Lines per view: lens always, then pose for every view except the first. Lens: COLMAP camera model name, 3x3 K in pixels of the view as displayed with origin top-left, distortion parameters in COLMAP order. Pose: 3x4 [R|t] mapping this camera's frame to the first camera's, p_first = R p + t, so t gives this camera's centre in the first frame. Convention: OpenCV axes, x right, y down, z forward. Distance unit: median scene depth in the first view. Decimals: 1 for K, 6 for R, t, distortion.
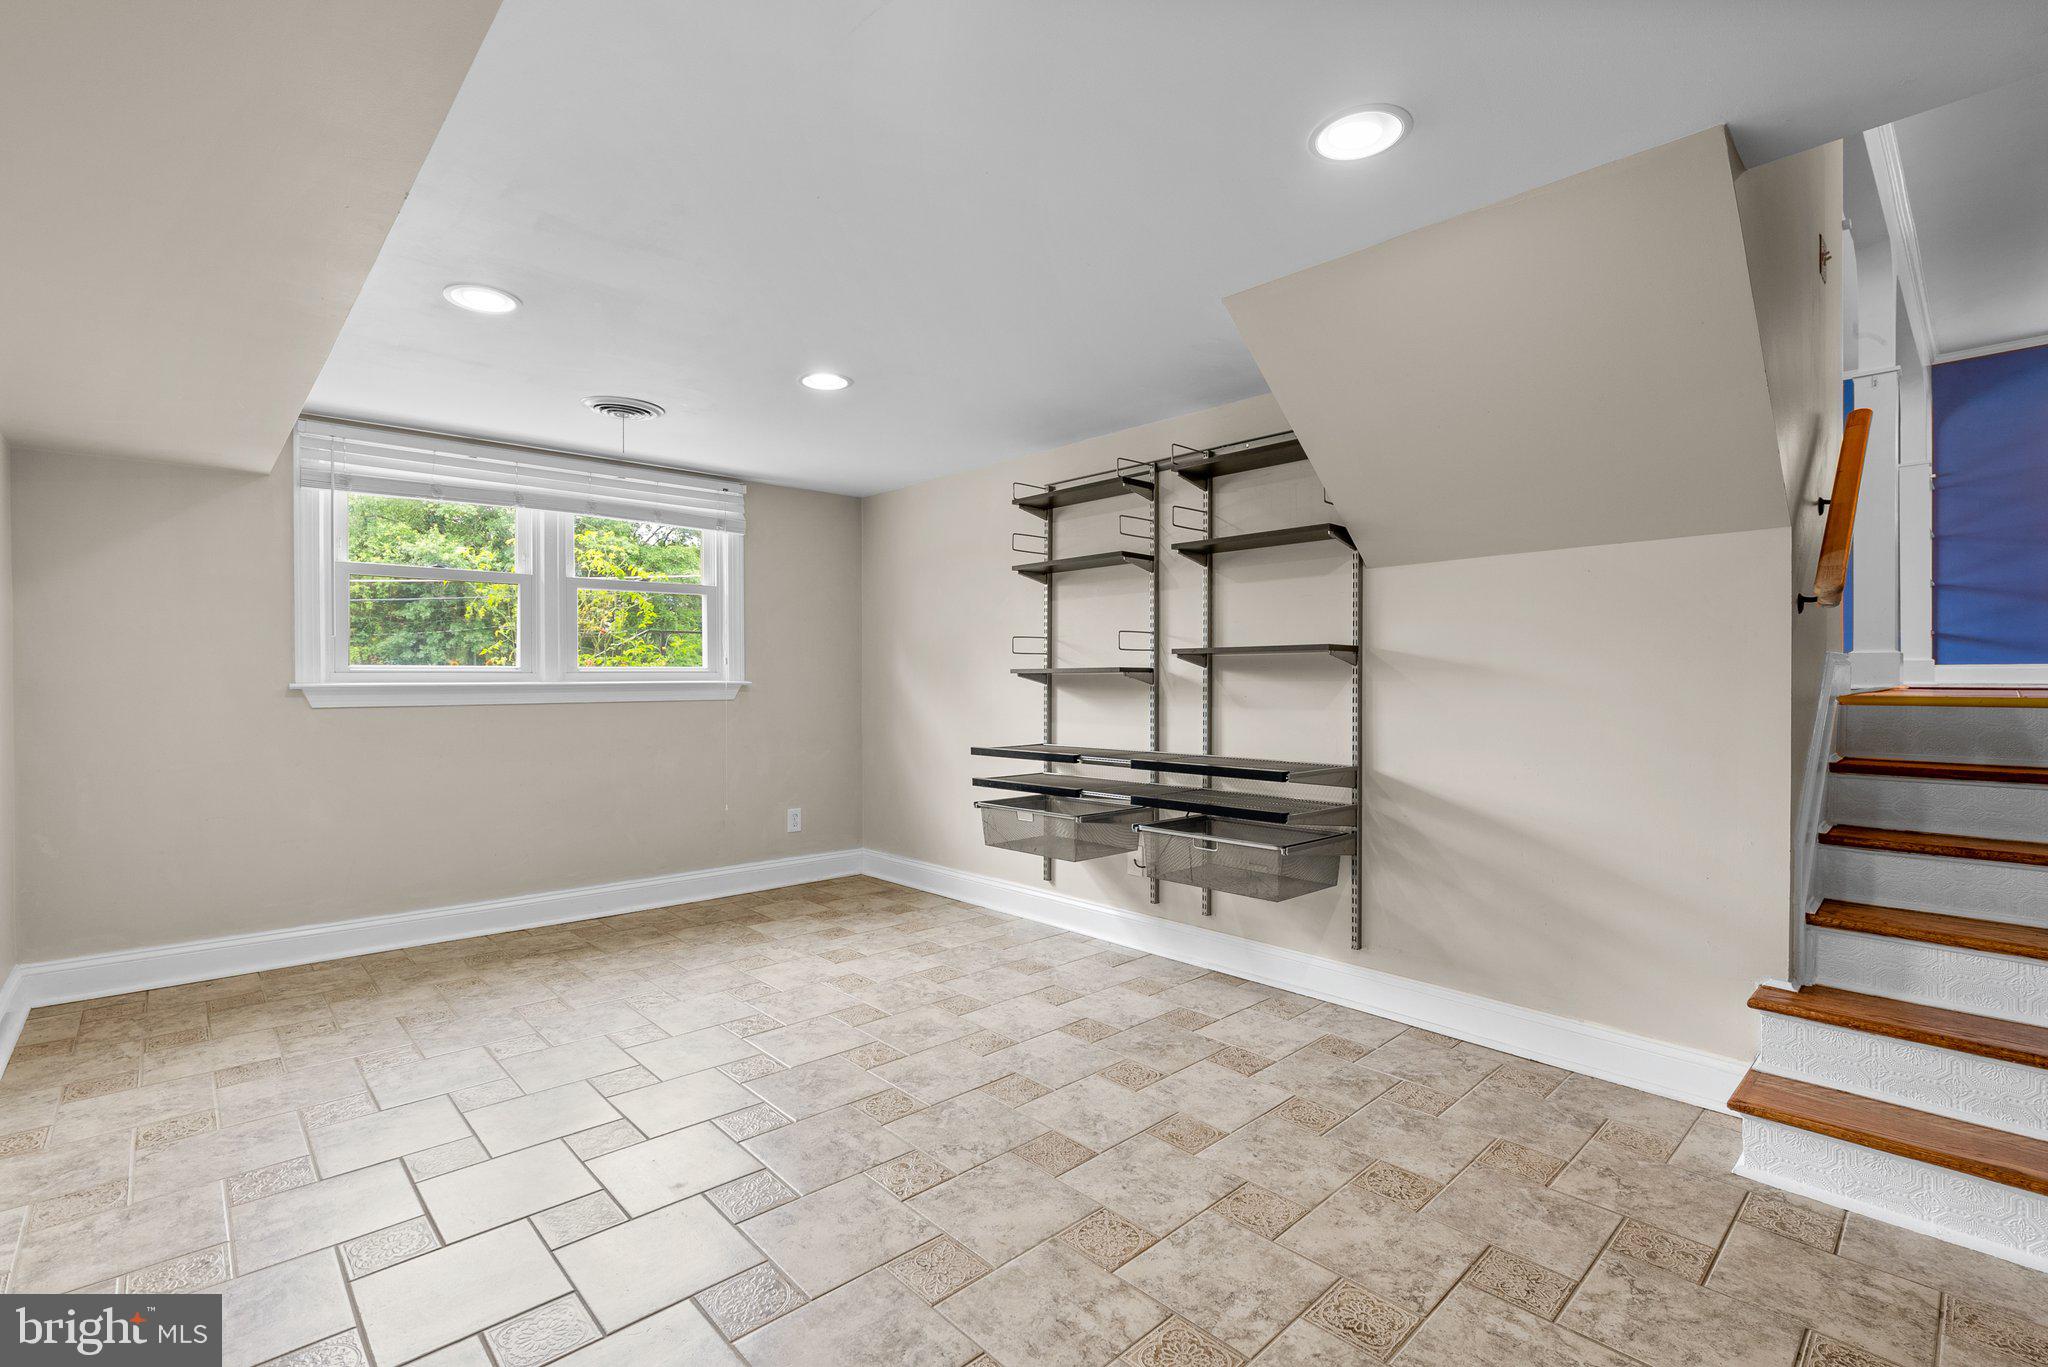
lens RADIAL K [[924.0, 0, 1024.0], [0, 924.0, 683.5], [0, 0, 1]] dist [-0.014258, 0.007777]
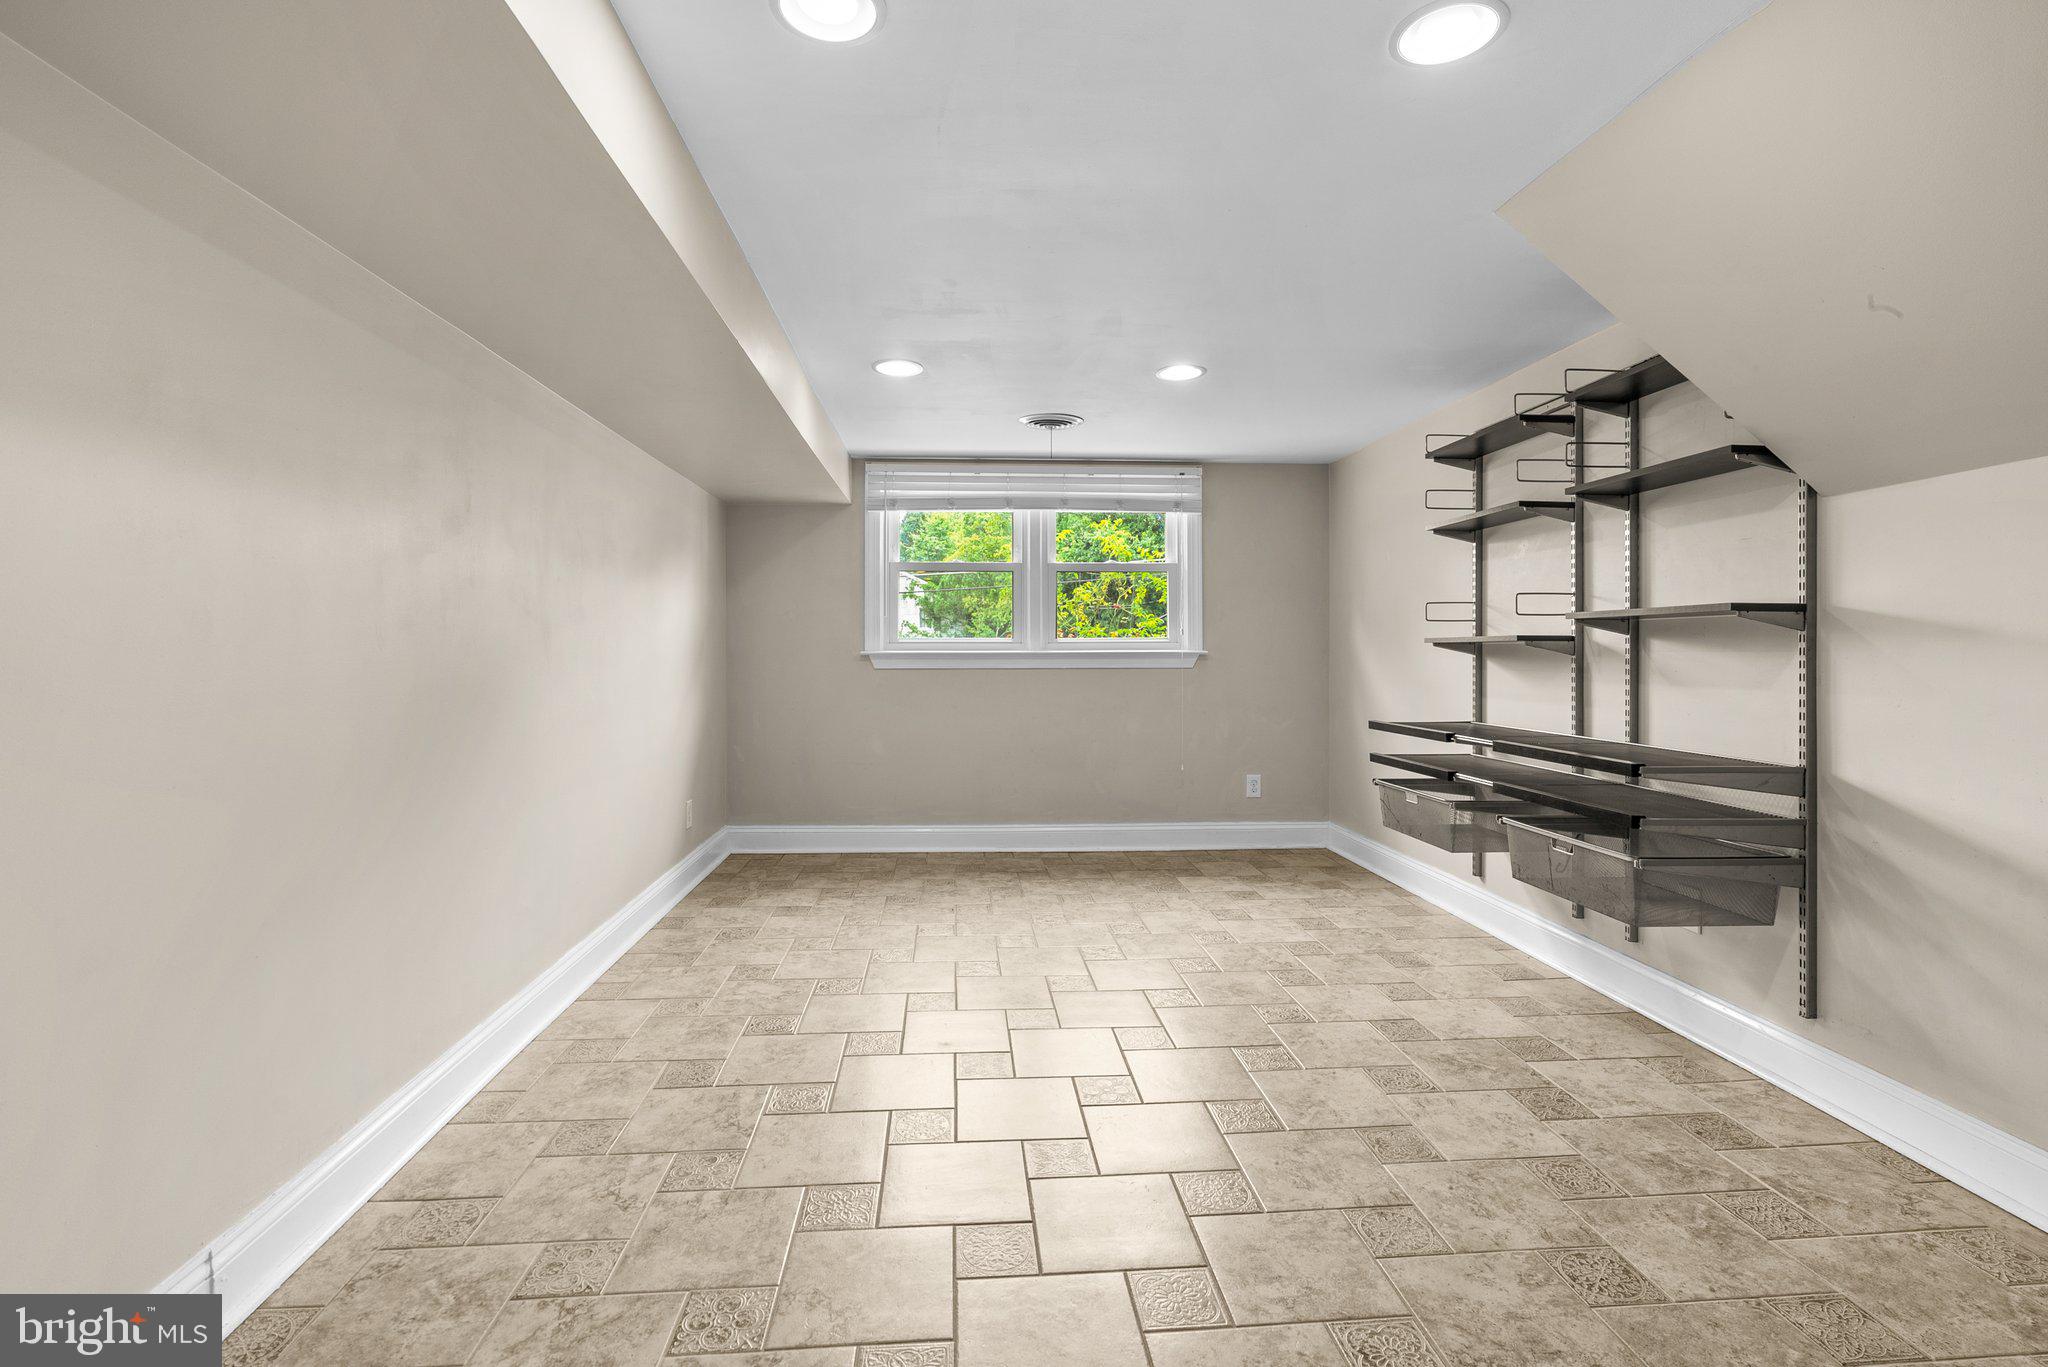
lens RADIAL K [[947.5, 0, 1023.0], [0, 947.5, 646.9], [0, 0, 1]] dist [-0.000586, 0.000721]
pose [[0.783902, 0.000059, -0.620885, 0.296653], [-0.004768, 0.999971, -0.005924, 0.000817], [0.620867, 0.007604, 0.783879, 0.017147]]
